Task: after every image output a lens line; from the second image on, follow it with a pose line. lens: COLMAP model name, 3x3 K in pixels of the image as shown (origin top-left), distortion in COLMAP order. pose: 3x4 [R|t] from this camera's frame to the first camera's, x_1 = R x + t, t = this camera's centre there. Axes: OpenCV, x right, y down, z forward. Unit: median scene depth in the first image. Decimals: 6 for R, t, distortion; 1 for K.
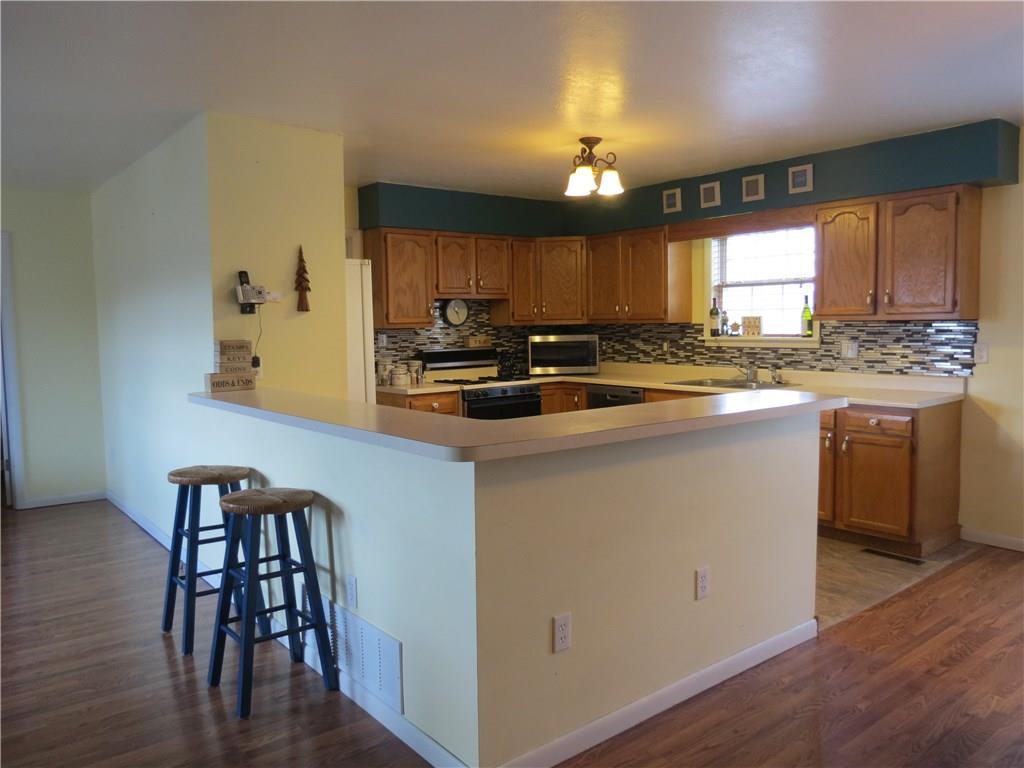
lens RADIAL K [[766.9, 0, 512.0], [0, 766.9, 384.0], [0, 0, 1]] dist [-0.030062, 0.005022]
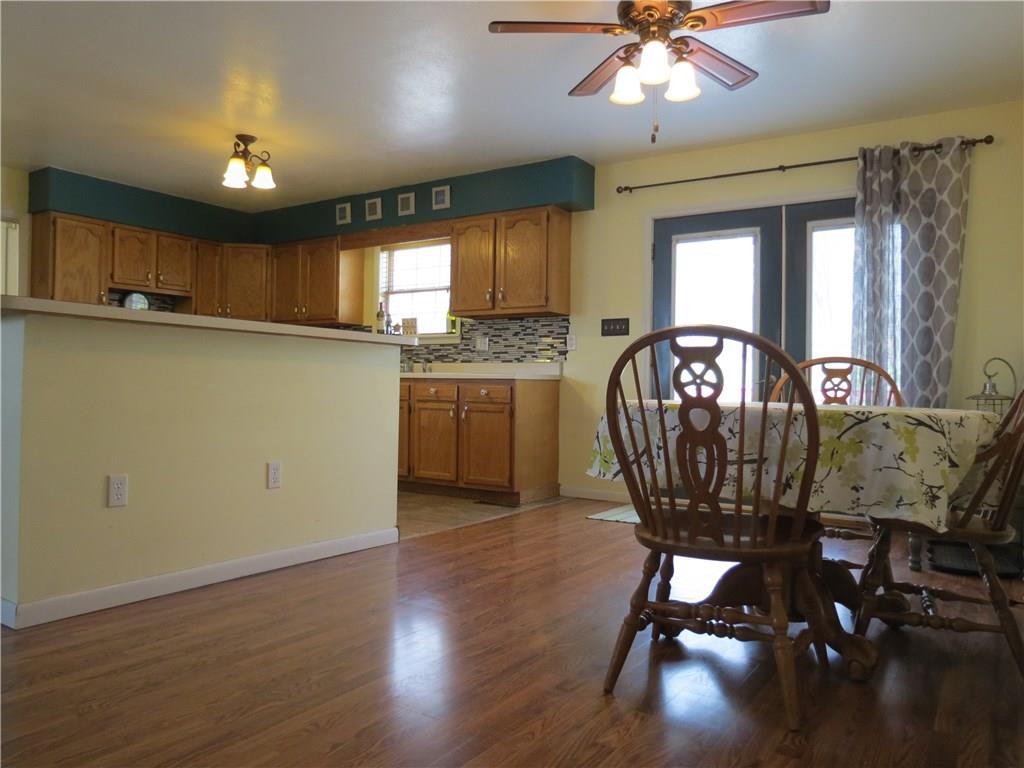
lens RADIAL K [[760.6, 0, 512.0], [0, 760.6, 384.0], [0, 0, 1]] dist [-0.017930, 0.001293]
pose [[0.952597, 0.032448, 0.302501, 0.125962], [-0.006123, 0.996140, -0.087569, 0.116372], [-0.304175, 0.081565, 0.949118, -0.127543]]
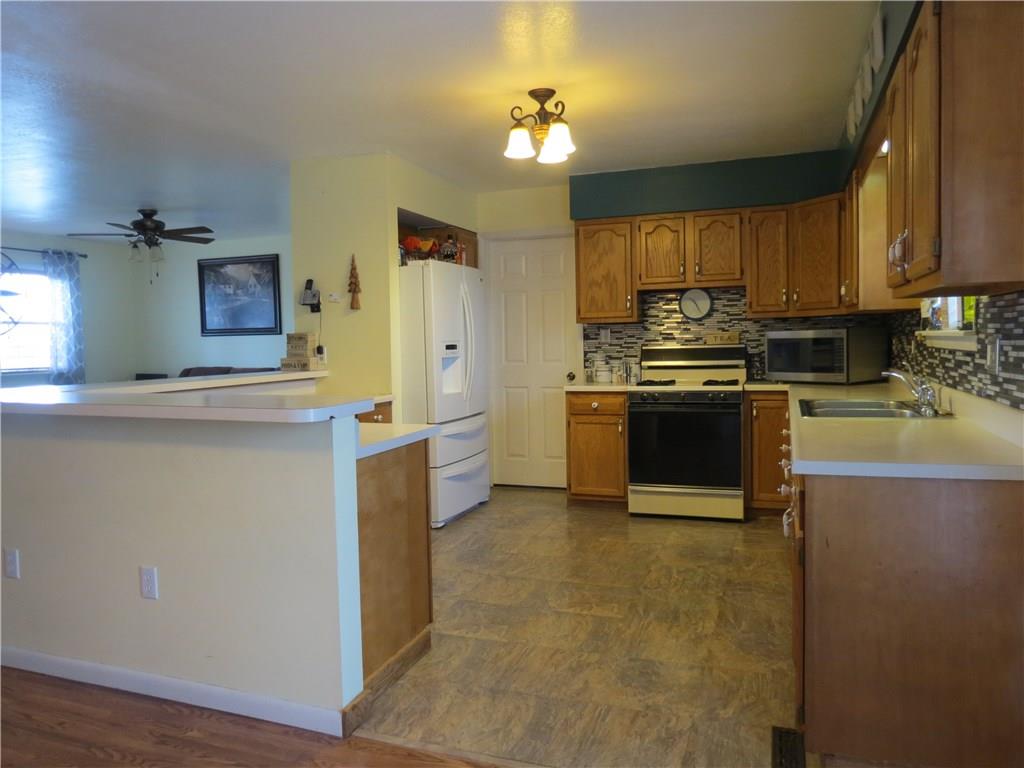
lens RADIAL K [[741.0, 0, 512.0], [0, 741.0, 384.0], [0, 0, 1]] dist [-0.004991, -0.003468]
pose [[0.513161, 0.058522, -0.856295, 0.666178], [-0.056439, 0.997814, 0.034370, -0.024514], [0.856435, 0.030691, 0.515342, 0.475206]]
